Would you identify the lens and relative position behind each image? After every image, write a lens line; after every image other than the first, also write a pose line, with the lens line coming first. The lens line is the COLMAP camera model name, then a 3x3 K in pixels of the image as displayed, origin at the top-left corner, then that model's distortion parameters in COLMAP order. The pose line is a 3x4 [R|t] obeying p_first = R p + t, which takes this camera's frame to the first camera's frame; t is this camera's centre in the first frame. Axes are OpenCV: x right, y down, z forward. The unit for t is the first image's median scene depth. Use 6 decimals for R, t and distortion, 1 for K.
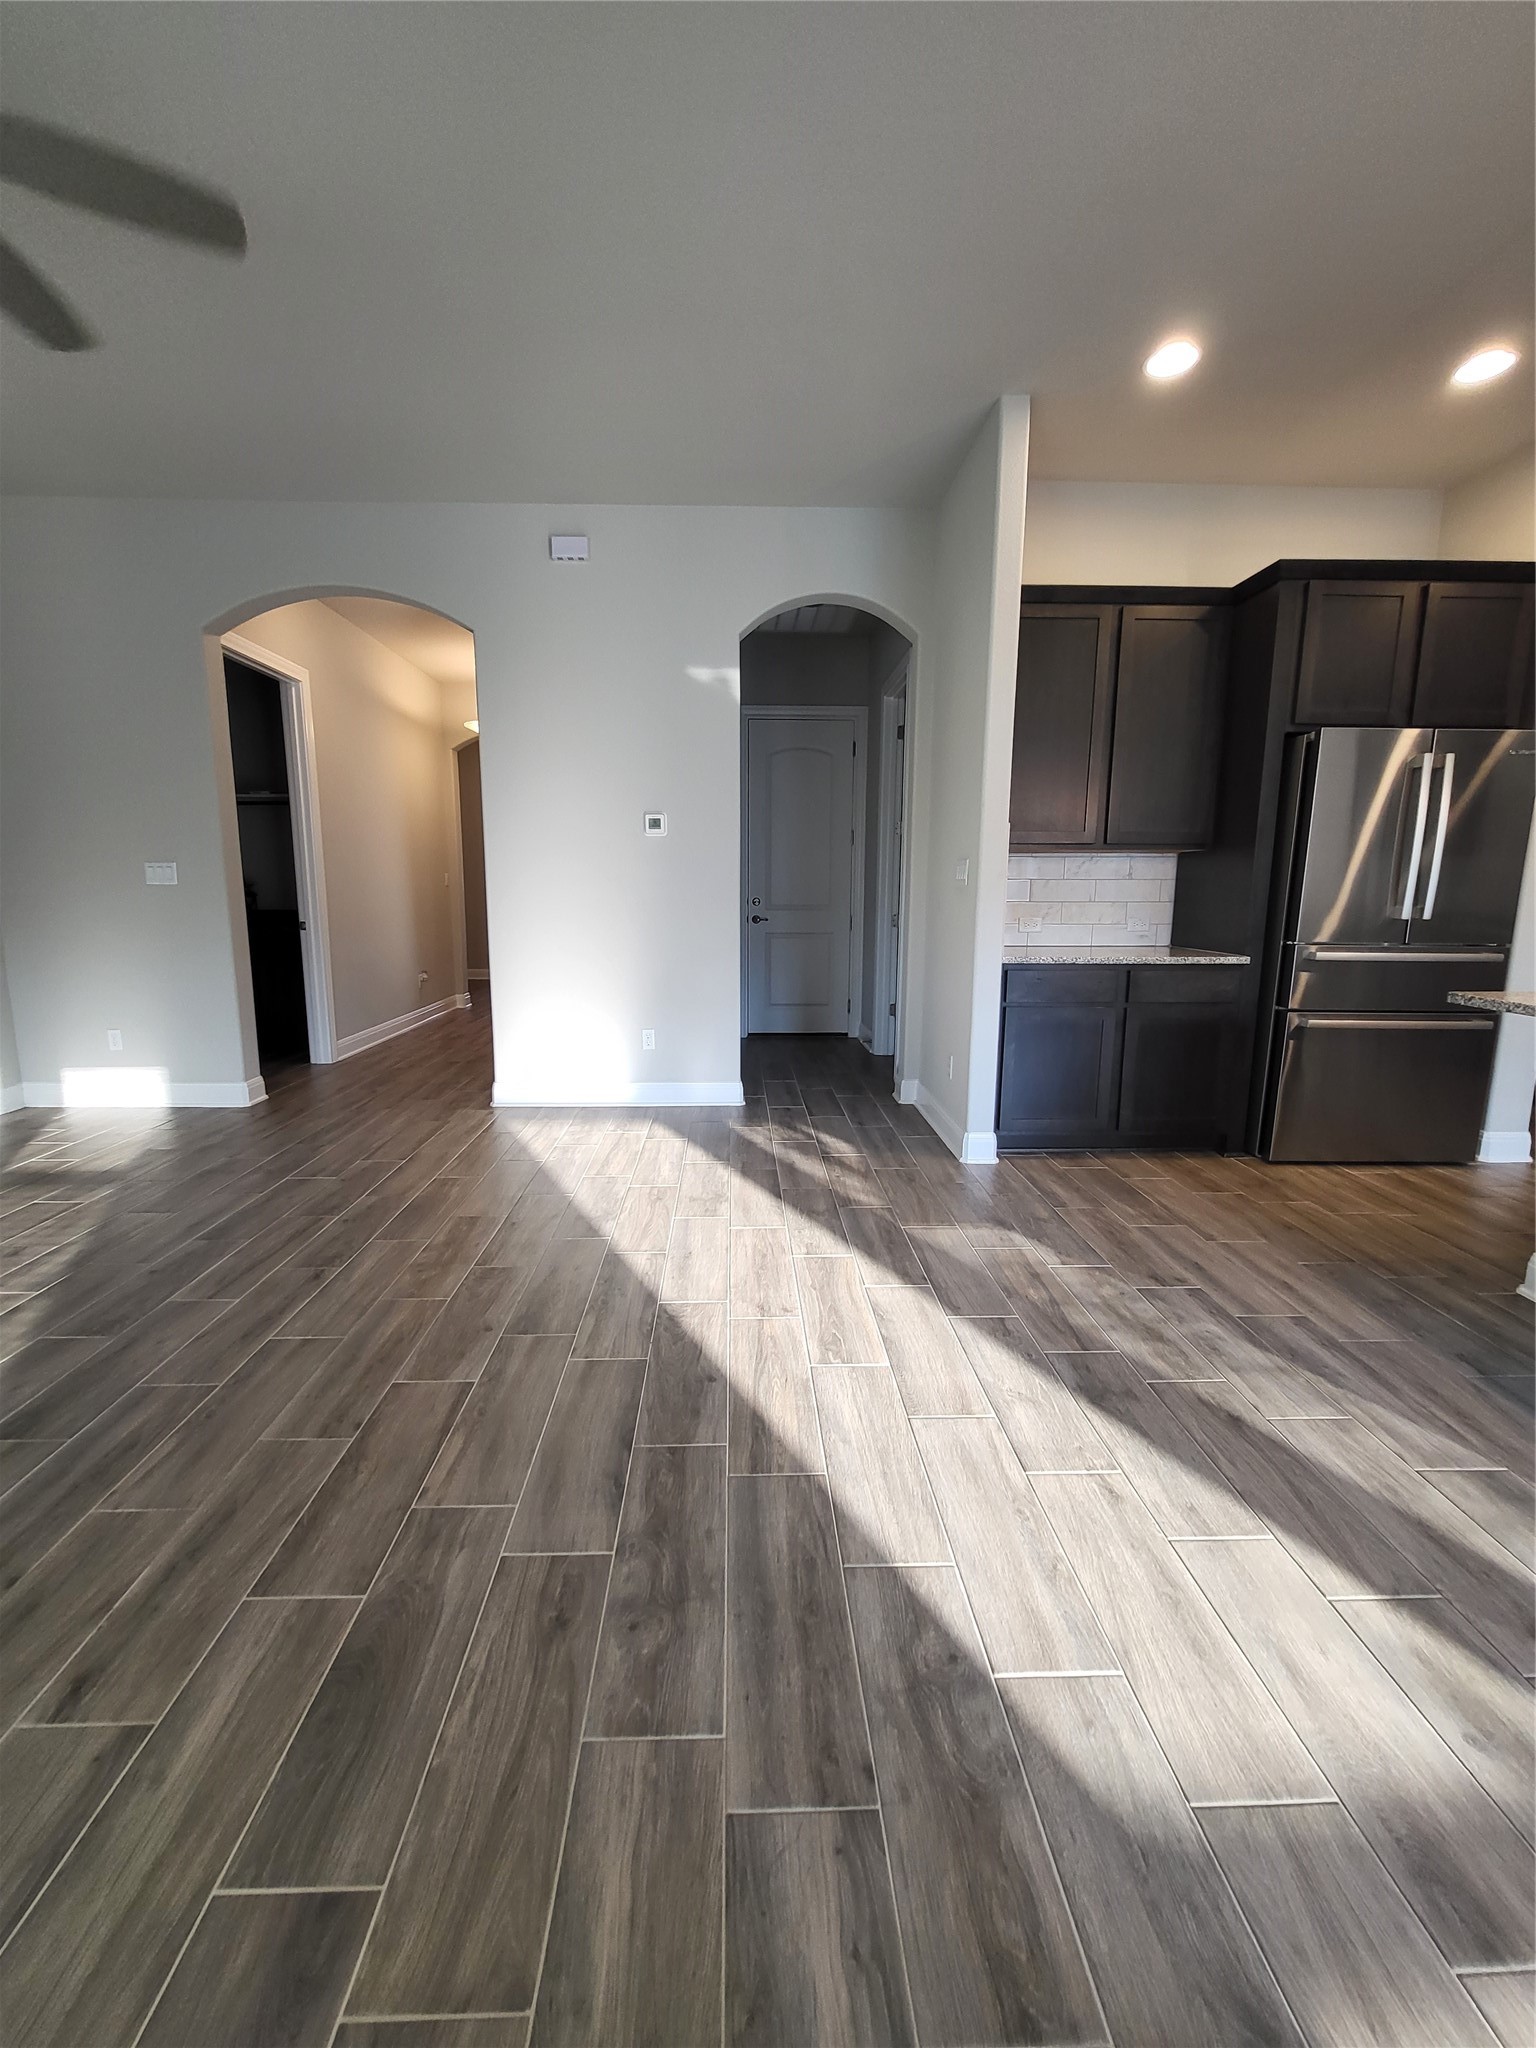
lens RADIAL K [[804.3, 0, 754.0], [0, 804.3, 1012.5], [0, 0, 1]] dist [0.000868, -0.000357]
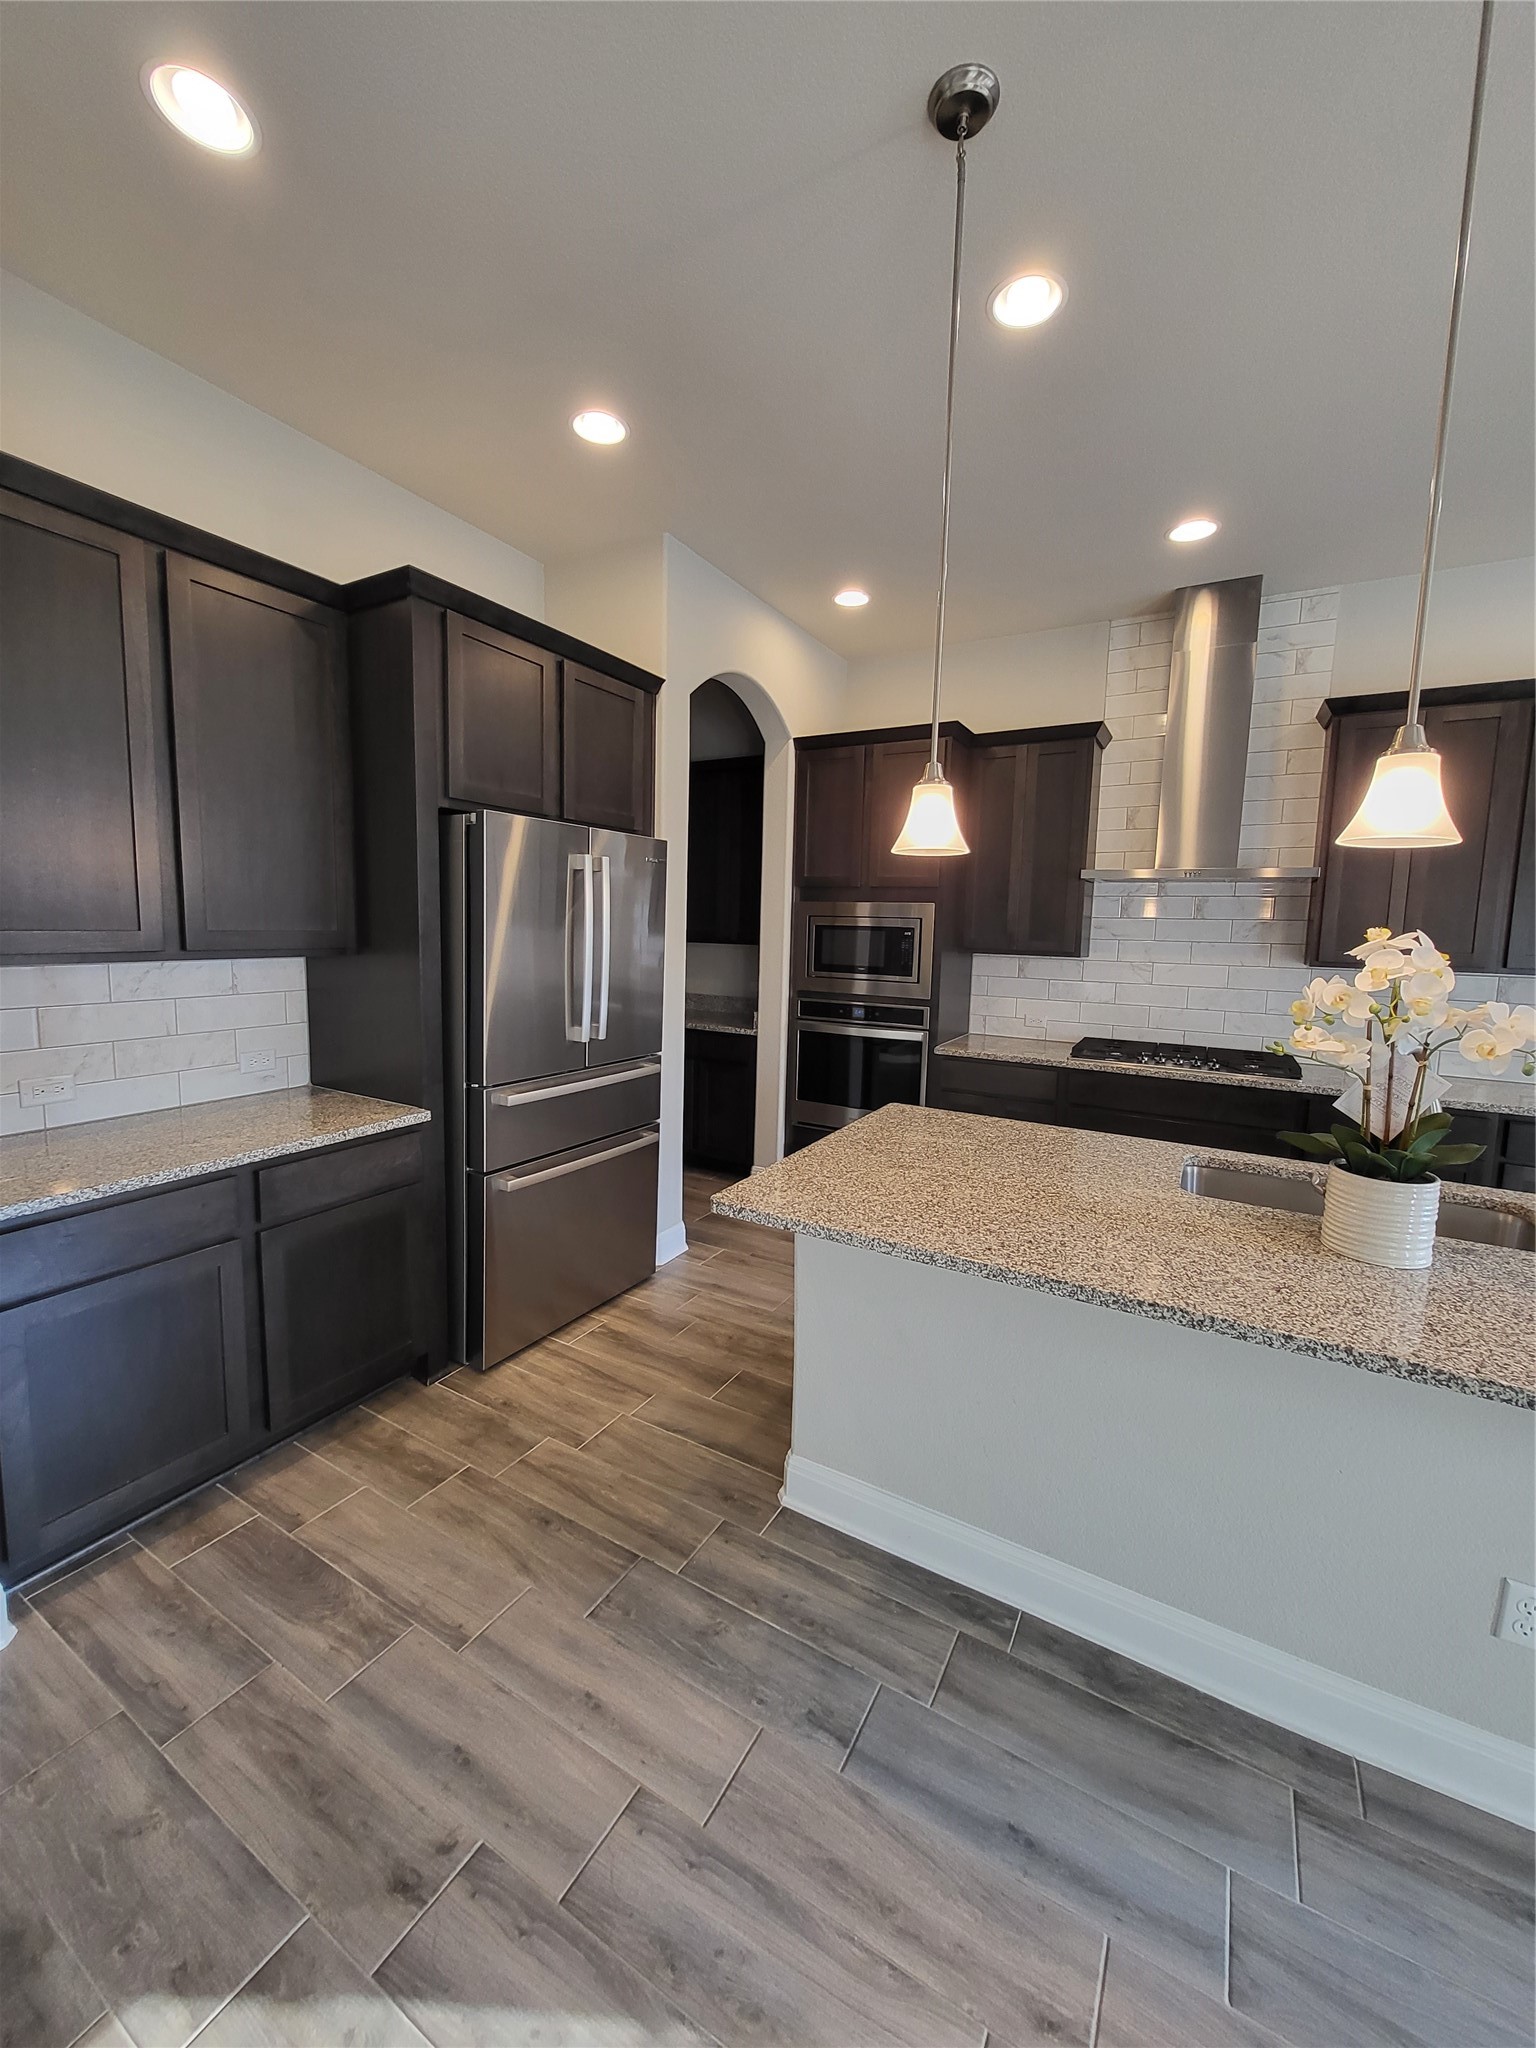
lens RADIAL K [[804.3, 0, 754.0], [0, 804.3, 1012.5], [0, 0, 1]] dist [0.000868, -0.000357]
pose [[0.532073, -0.083628, 0.842559, 0.179930], [0.108243, 0.993664, 0.030270, -0.154438], [-0.839751, 0.075095, 0.537753, 0.380284]]
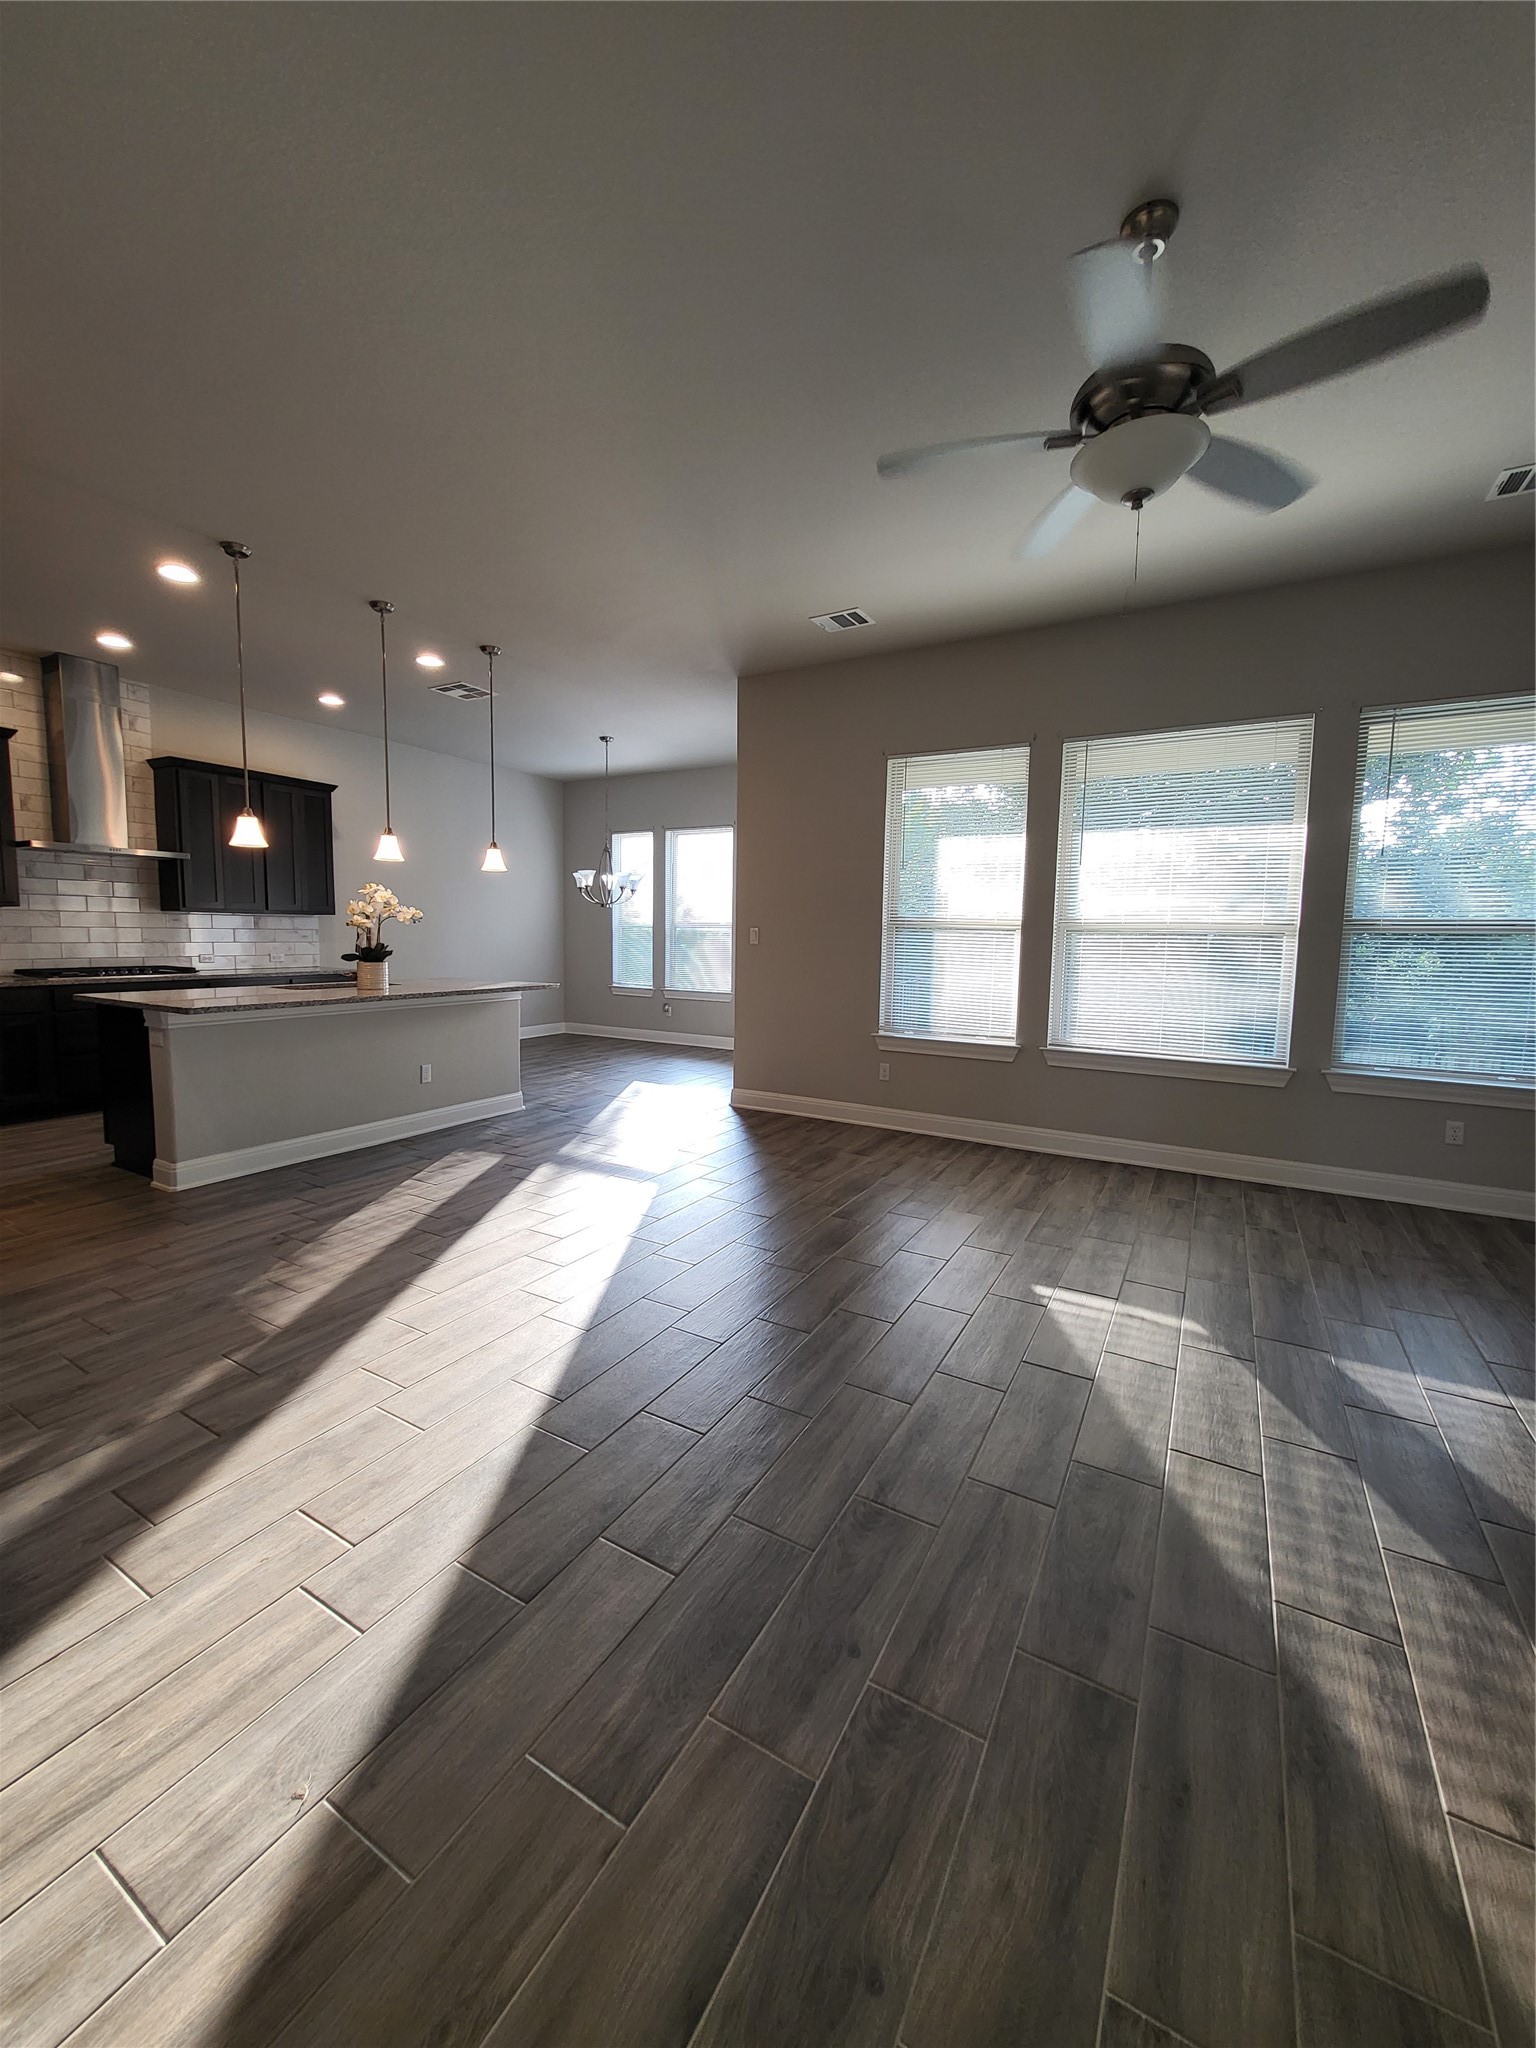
lens RADIAL K [[804.3, 0, 754.0], [0, 804.3, 1012.5], [0, 0, 1]] dist [0.000868, -0.000357]
pose [[-0.849543, -0.069009, 0.522986, -0.608806], [0.062939, 0.971065, 0.230373, -0.213214], [-0.523751, 0.228628, -0.820618, 1.194887]]
